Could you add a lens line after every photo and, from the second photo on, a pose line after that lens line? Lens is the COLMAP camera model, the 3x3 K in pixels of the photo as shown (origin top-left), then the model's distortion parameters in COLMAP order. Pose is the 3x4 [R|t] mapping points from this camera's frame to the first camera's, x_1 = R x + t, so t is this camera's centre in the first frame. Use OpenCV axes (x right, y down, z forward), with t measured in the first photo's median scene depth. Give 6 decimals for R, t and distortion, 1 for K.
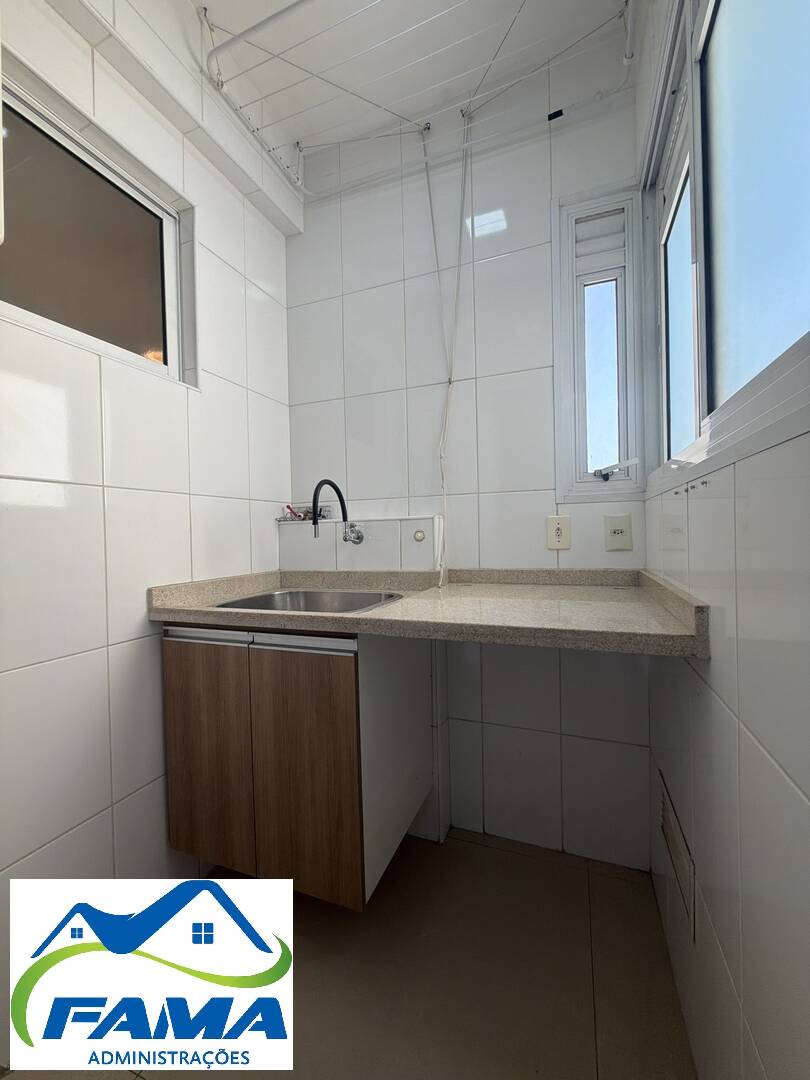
lens RADIAL K [[432.5, 0, 404.2], [0, 432.5, 538.6], [0, 0, 1]] dist [-0.001165, 0.000115]
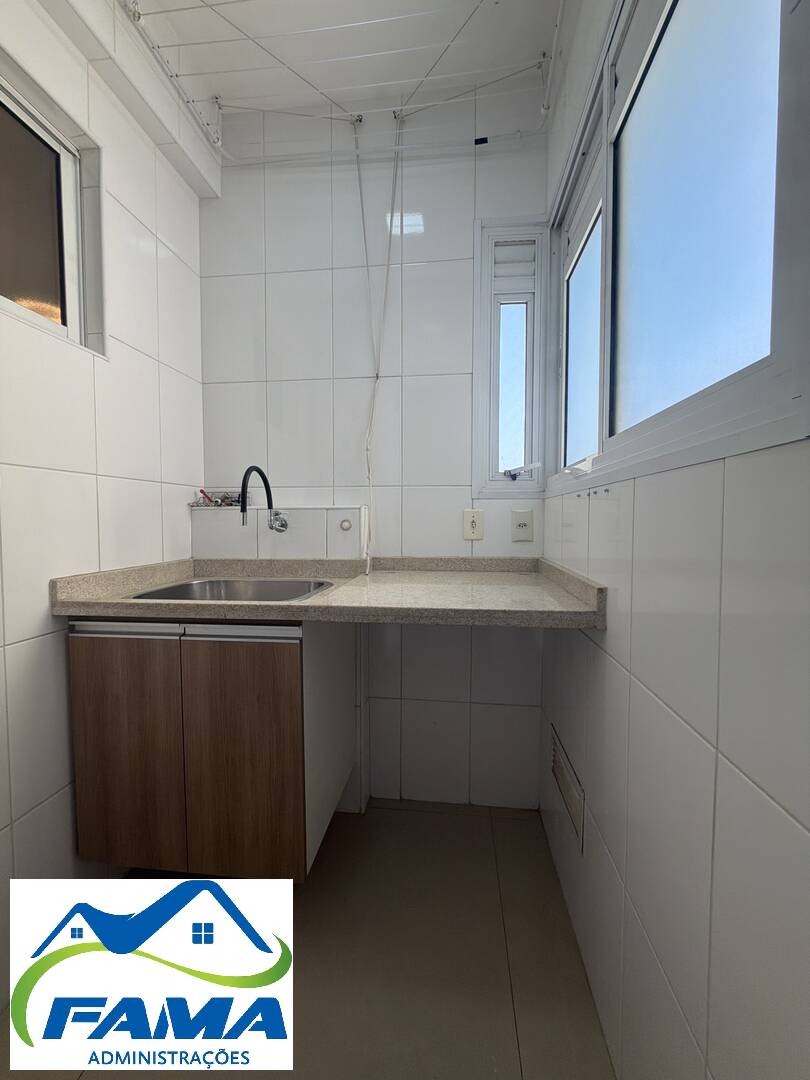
lens RADIAL K [[432.5, 0, 404.2], [0, 432.5, 539.0], [0, 0, 1]] dist [-0.001165, 0.000115]
pose [[0.967107, 0.009787, 0.254183, -0.102514], [-0.018185, 0.999363, 0.030713, -0.008192], [-0.253720, -0.034325, 0.966668, -0.037713]]
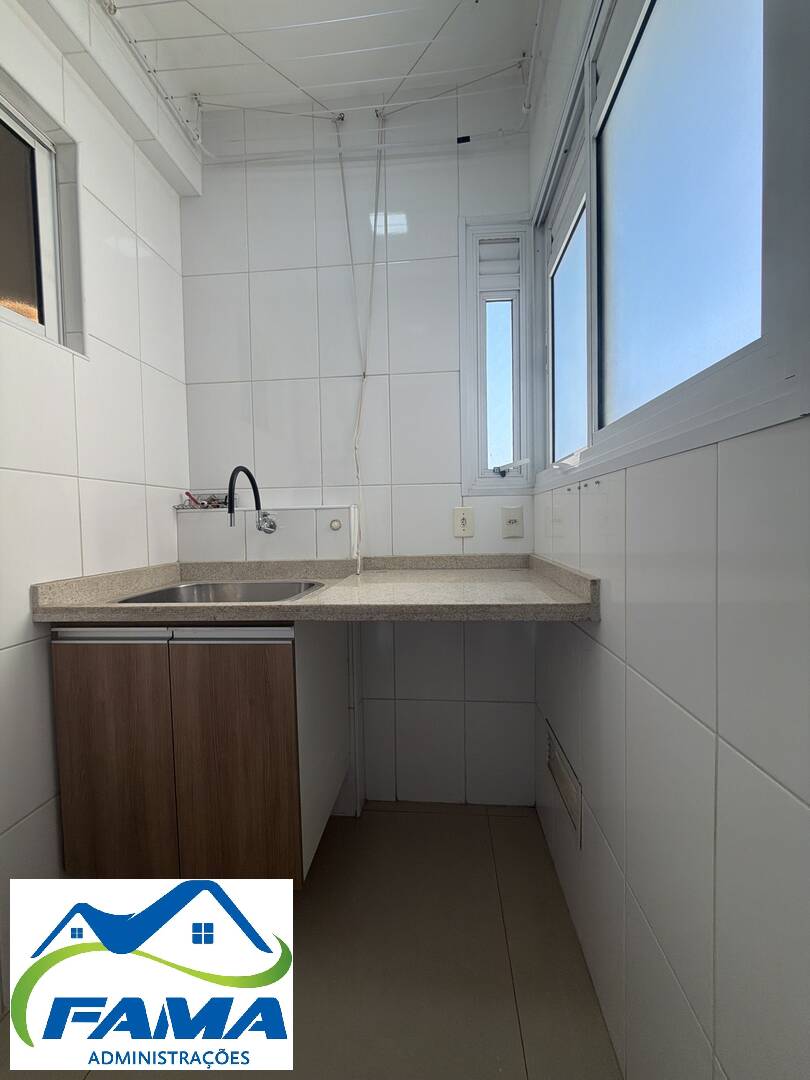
lens RADIAL K [[432.5, 0, 404.4], [0, 432.5, 539.1], [0, 0, 1]] dist [-0.001165, 0.000115]
pose [[0.959631, -0.008129, 0.281146, -0.107215], [0.001401, 0.999708, 0.024122, 0.003026], [-0.281260, -0.022754, 0.959362, -0.029574]]
